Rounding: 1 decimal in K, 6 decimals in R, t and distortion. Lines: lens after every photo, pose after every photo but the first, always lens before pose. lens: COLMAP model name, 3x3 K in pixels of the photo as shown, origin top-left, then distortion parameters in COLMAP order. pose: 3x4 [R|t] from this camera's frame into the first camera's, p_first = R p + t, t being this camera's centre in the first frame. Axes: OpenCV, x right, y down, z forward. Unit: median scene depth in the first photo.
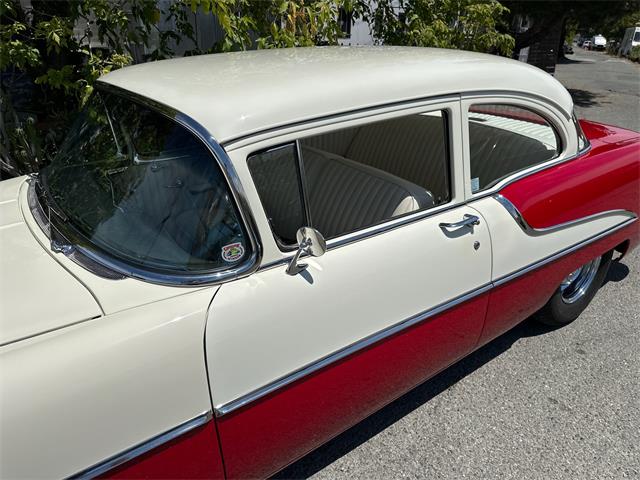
lens RADIAL K [[450.4, 0, 318.4], [0, 450.4, 240.1], [0, 0, 1]] dist [0.031792, -0.040315]
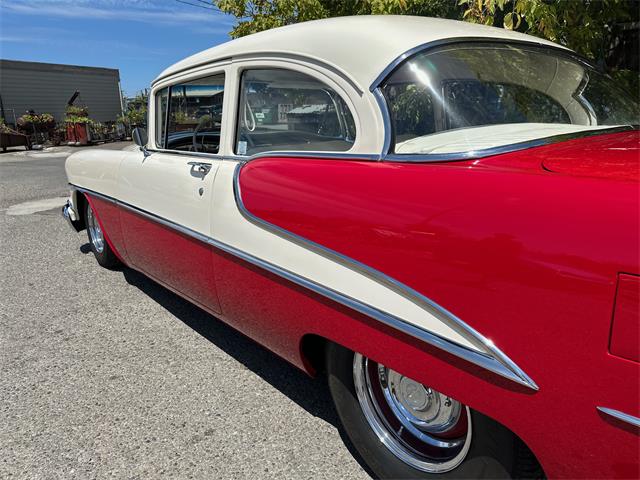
lens RADIAL K [[450.4, 0, 318.4], [0, 450.4, 240.1], [0, 0, 1]] dist [0.031792, -0.040315]
pose [[0.090570, 0.272652, -0.957840, 1.359842], [-0.395529, 0.892532, 0.216662, -0.219378], [0.913977, 0.359231, 0.188678, 1.018018]]
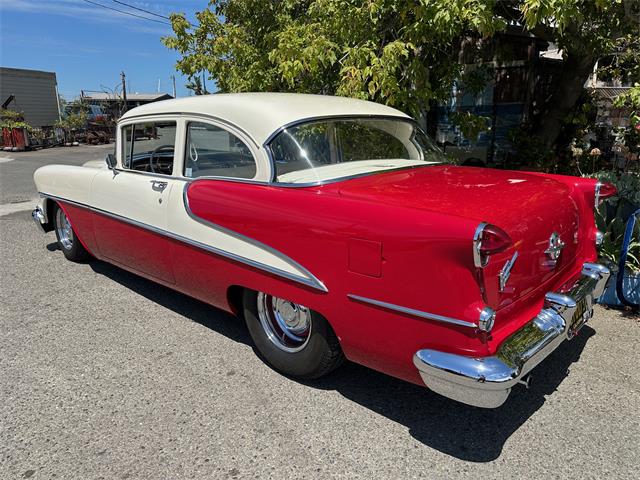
lens RADIAL K [[450.3, 0, 328.4], [0, 450.3, 243.7], [0, 0, 1]] dist [0.055742, -0.092021]
pose [[0.222885, 0.266442, -0.937727, 1.932683], [-0.411166, 0.897870, 0.157389, -0.336445], [0.883892, 0.350482, 0.309674, 1.005929]]
